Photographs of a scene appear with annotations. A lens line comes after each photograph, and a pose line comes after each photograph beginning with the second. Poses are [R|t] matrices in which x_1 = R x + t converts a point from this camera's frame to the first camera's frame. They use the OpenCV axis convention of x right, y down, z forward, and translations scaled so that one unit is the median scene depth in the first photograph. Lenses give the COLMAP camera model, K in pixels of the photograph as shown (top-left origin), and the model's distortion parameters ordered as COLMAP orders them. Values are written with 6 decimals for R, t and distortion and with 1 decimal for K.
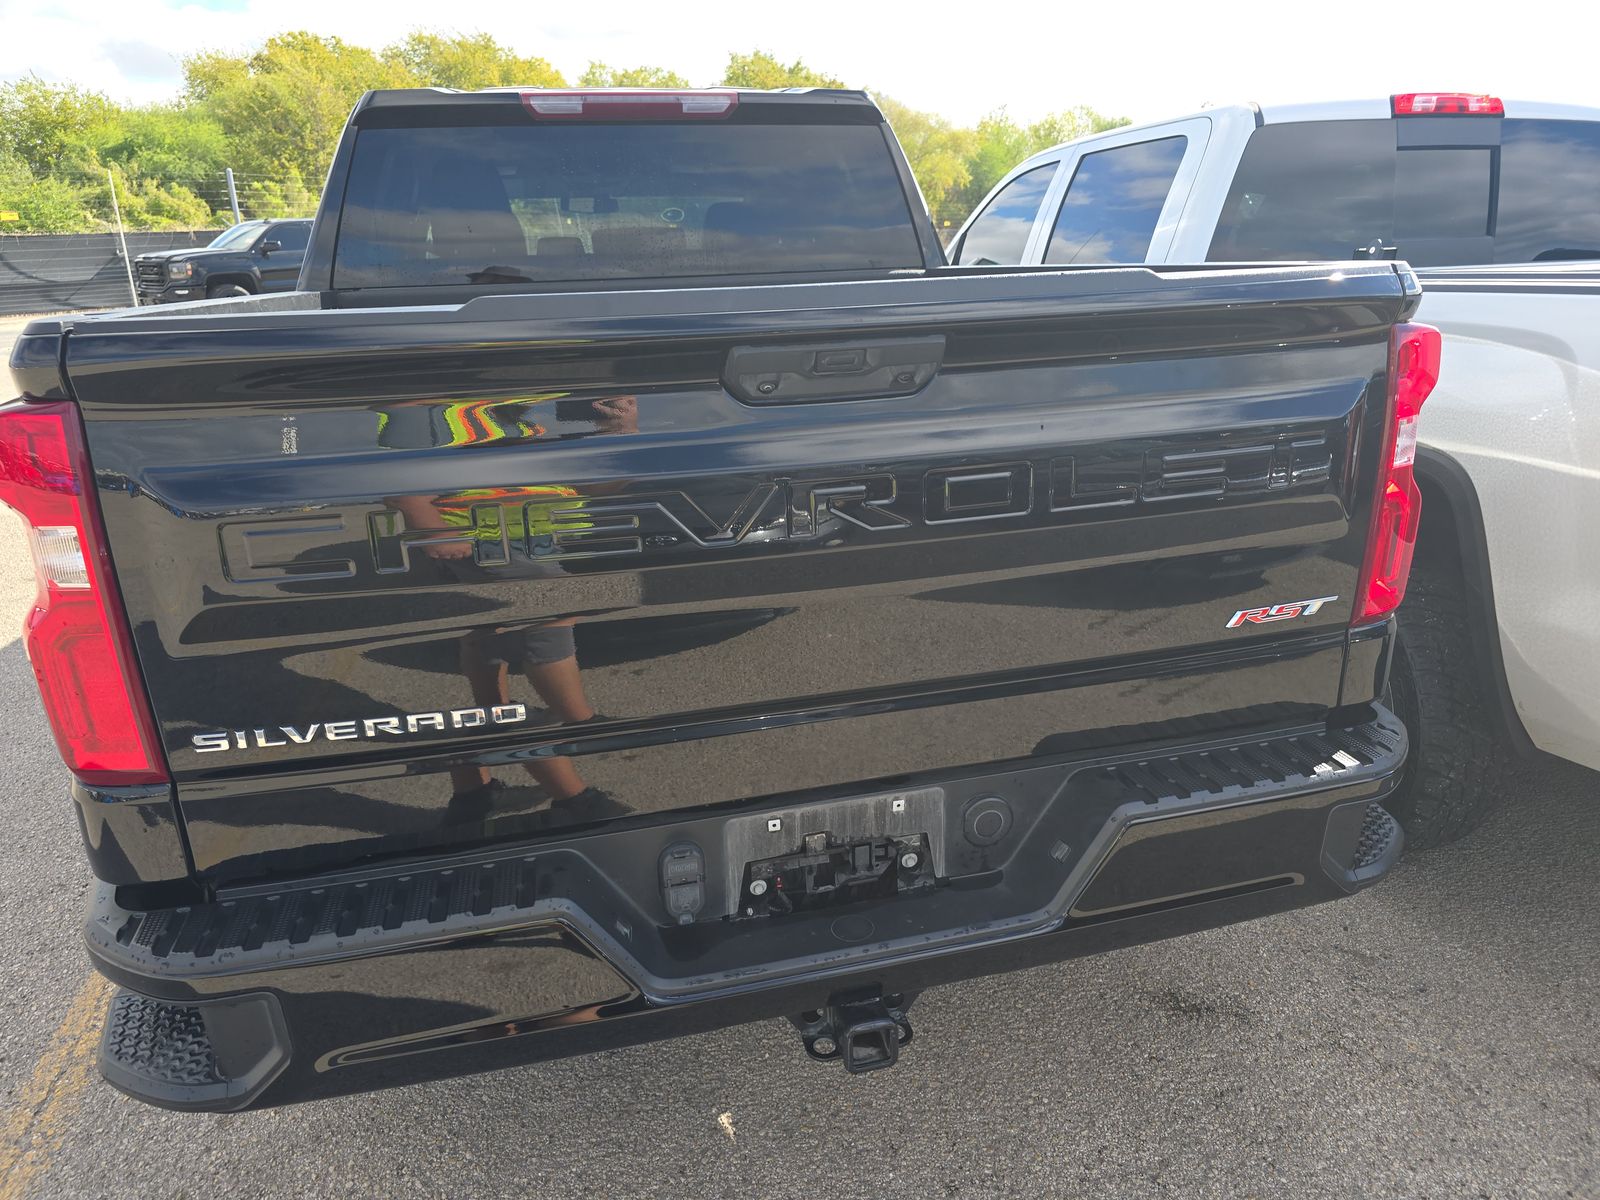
lens RADIAL K [[1067.9, 0, 794.0], [0, 1067.9, 582.8], [0, 0, 1]] dist [0.055946, -0.060690]
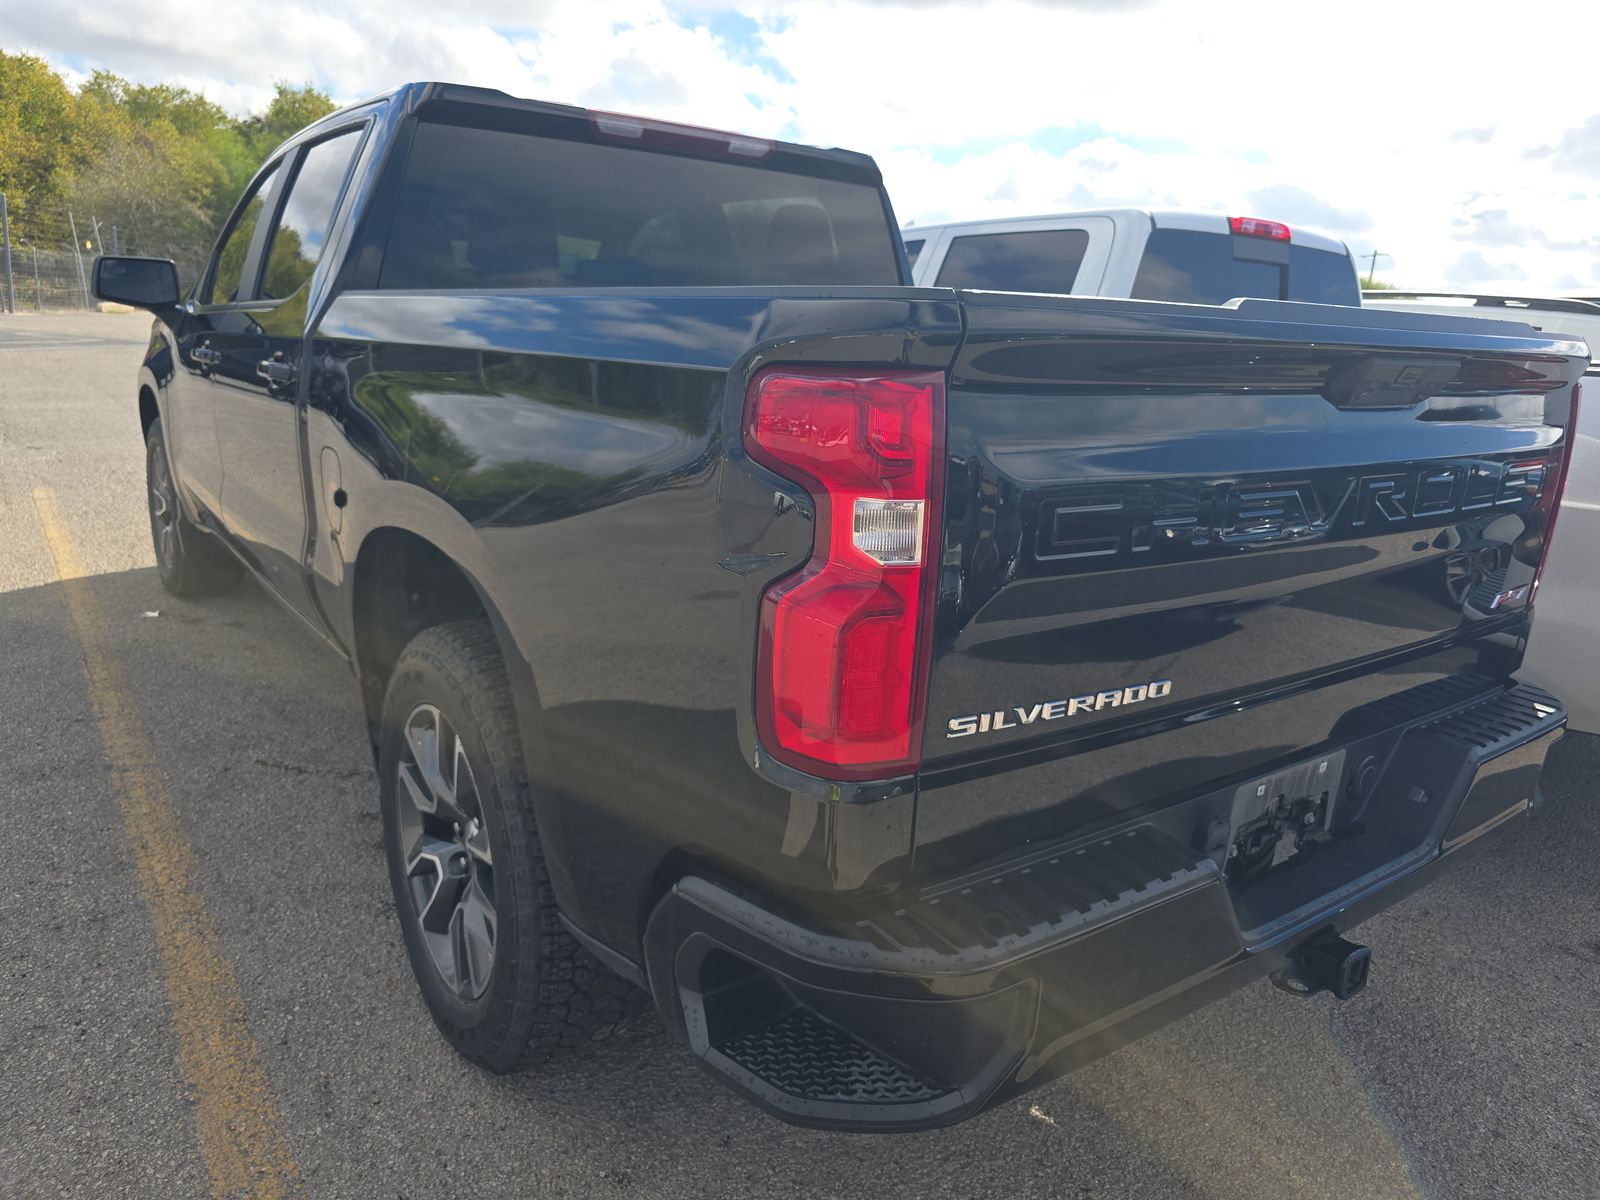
lens RADIAL K [[1072.2, 0, 818.6], [0, 1072.2, 596.7], [0, 0, 1]] dist [0.045384, -0.058543]
pose [[0.925493, -0.018564, 0.378309, -0.818553], [0.039071, 0.998149, -0.046604, 0.056862], [-0.376744, 0.057913, 0.924505, 0.119724]]
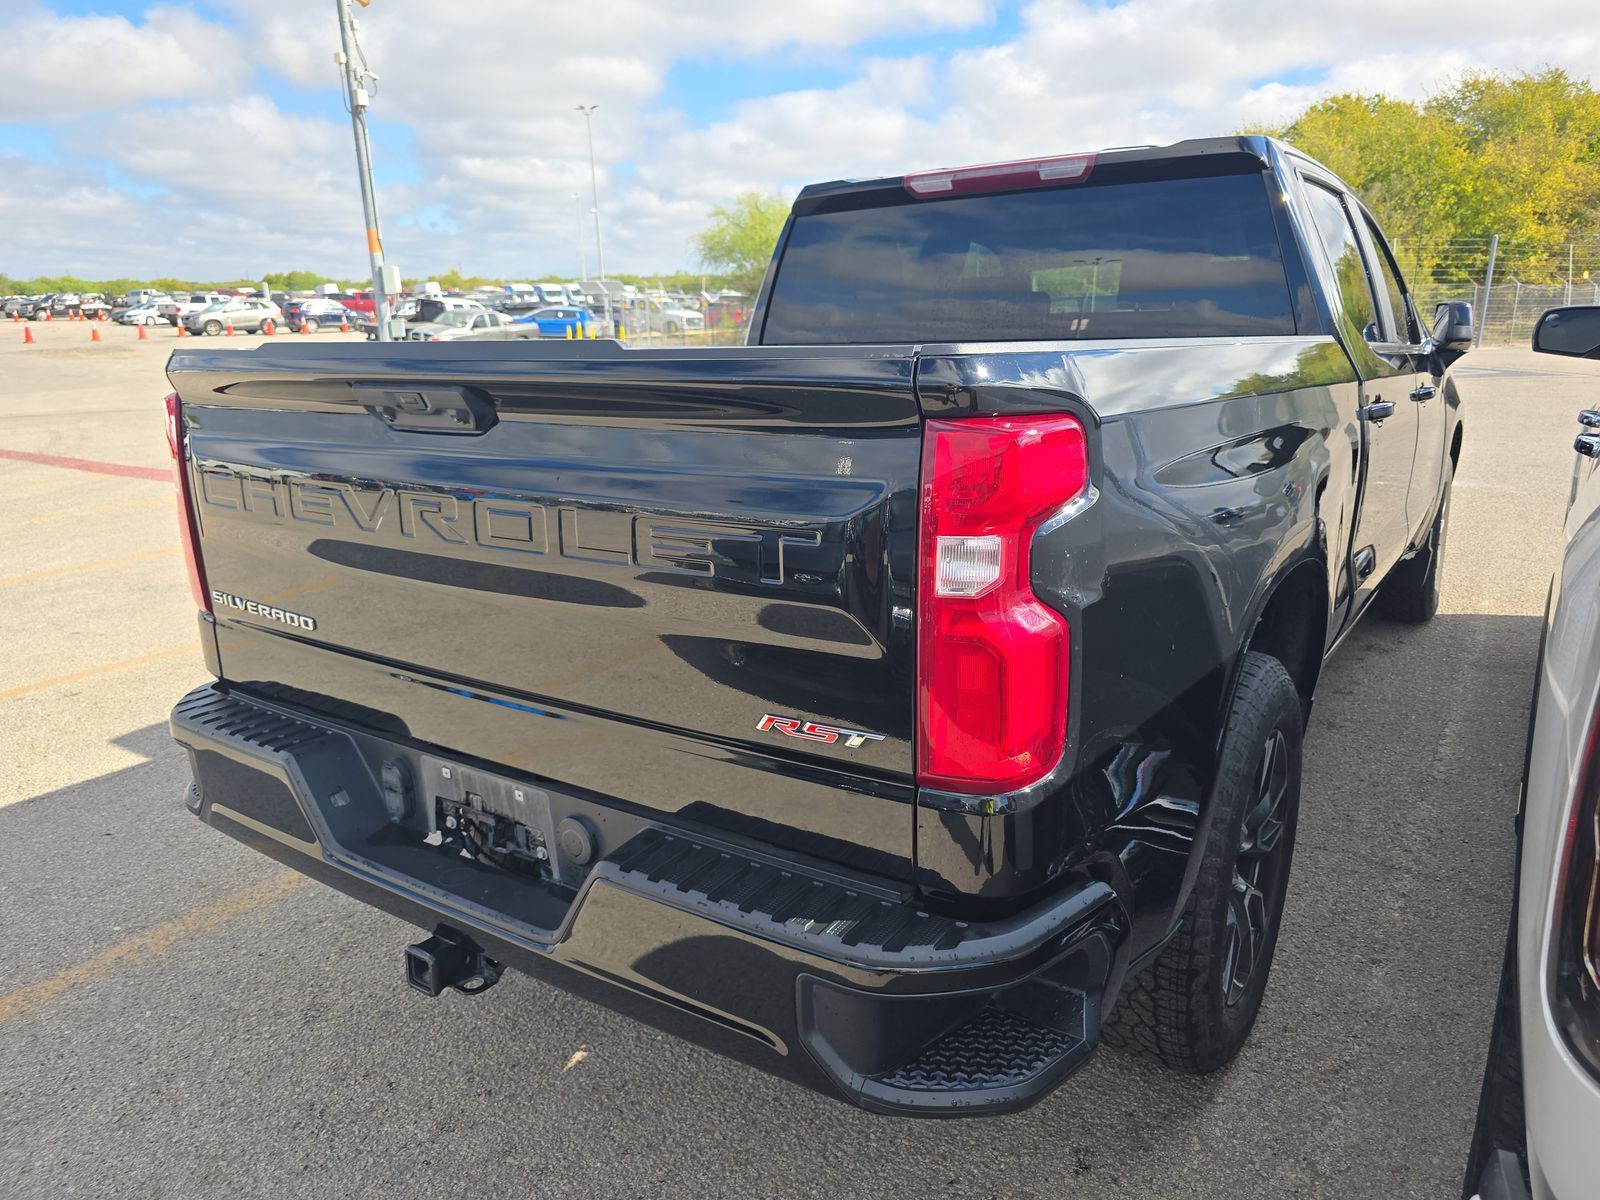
lens RADIAL K [[1067.9, 0, 794.0], [0, 1067.9, 582.8], [0, 0, 1]] dist [0.055946, -0.060690]
pose [[0.676566, 0.189056, -0.711699, 1.036206], [-0.226436, 0.973066, 0.043227, -0.124155], [0.700703, 0.131909, 0.701153, 0.363934]]
